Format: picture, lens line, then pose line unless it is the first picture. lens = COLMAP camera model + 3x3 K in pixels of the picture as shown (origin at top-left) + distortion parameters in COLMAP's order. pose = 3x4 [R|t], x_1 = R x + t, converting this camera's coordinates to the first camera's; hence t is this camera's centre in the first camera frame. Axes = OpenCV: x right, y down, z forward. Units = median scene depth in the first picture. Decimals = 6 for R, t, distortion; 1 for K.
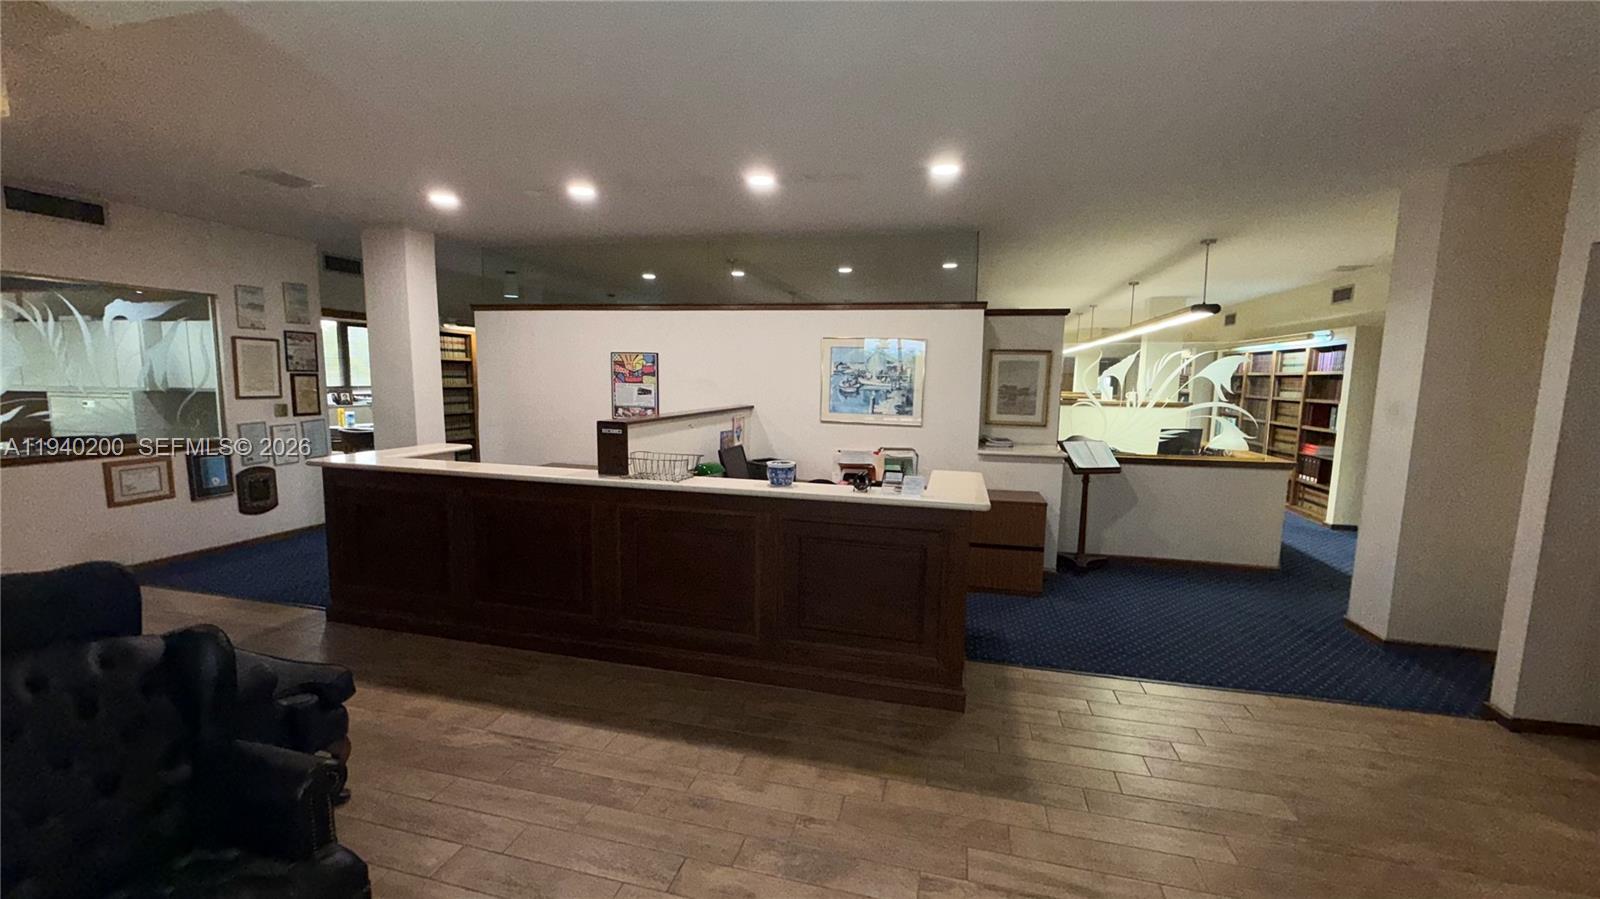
lens RADIAL K [[636.5, 0, 801.9], [0, 636.5, 448.5], [0, 0, 1]] dist [-0.000600, -0.000345]
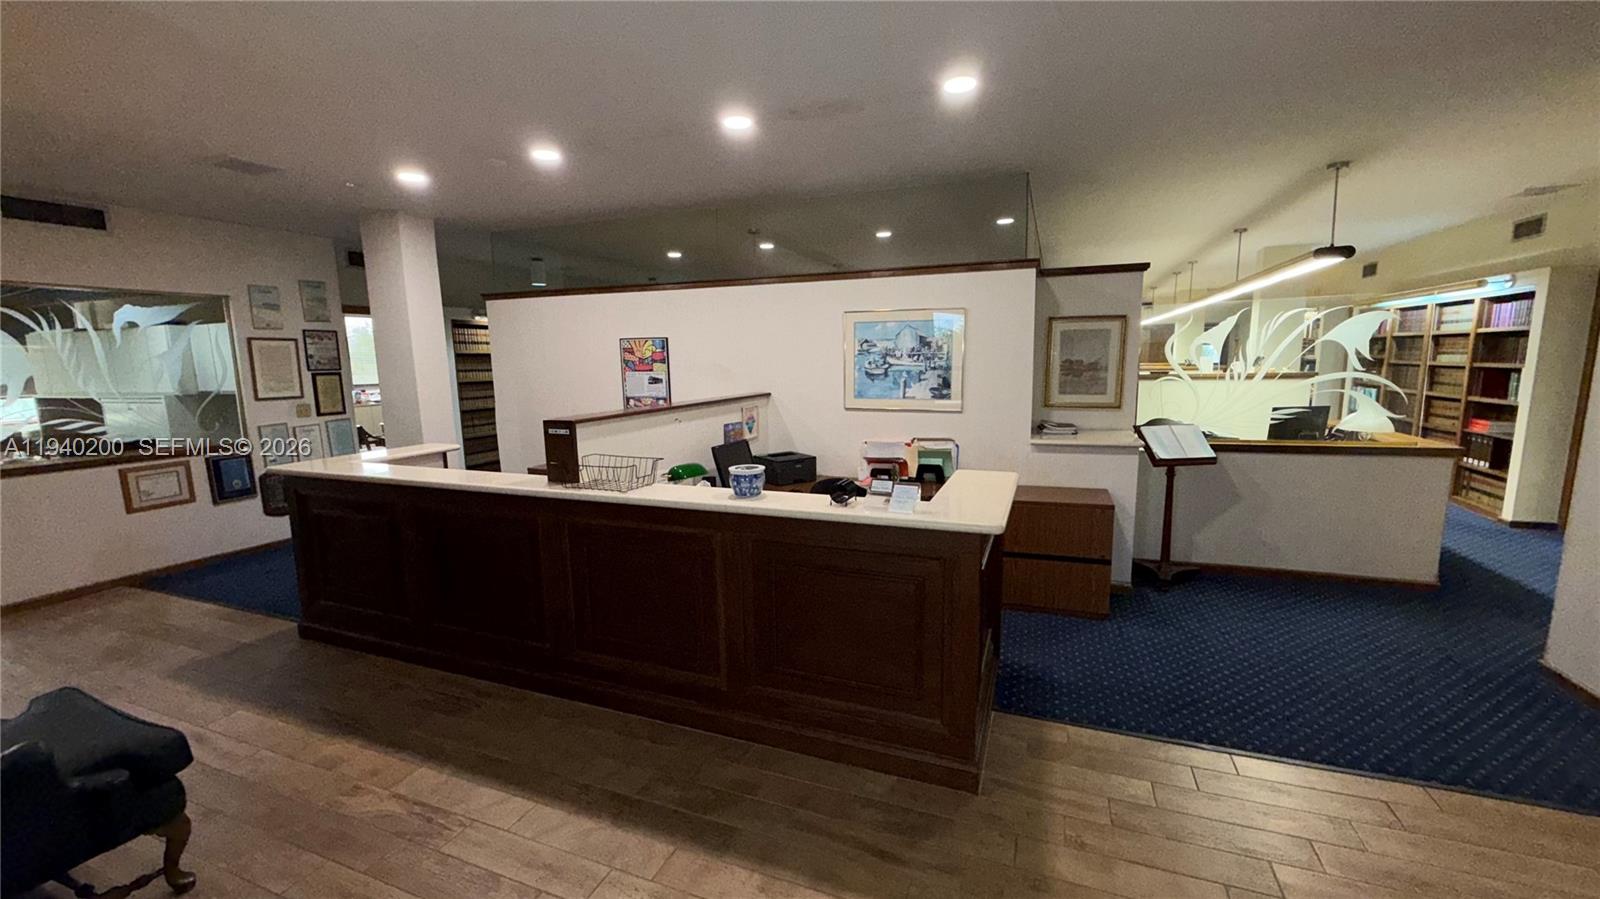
lens RADIAL K [[636.5, 0, 800.6], [0, 636.5, 448.3], [0, 0, 1]] dist [-0.000600, -0.000345]
pose [[0.990435, -0.015992, -0.137048, 0.091874], [0.019990, 0.999412, 0.027844, -0.014825], [0.136522, -0.030317, 0.990173, 0.134454]]
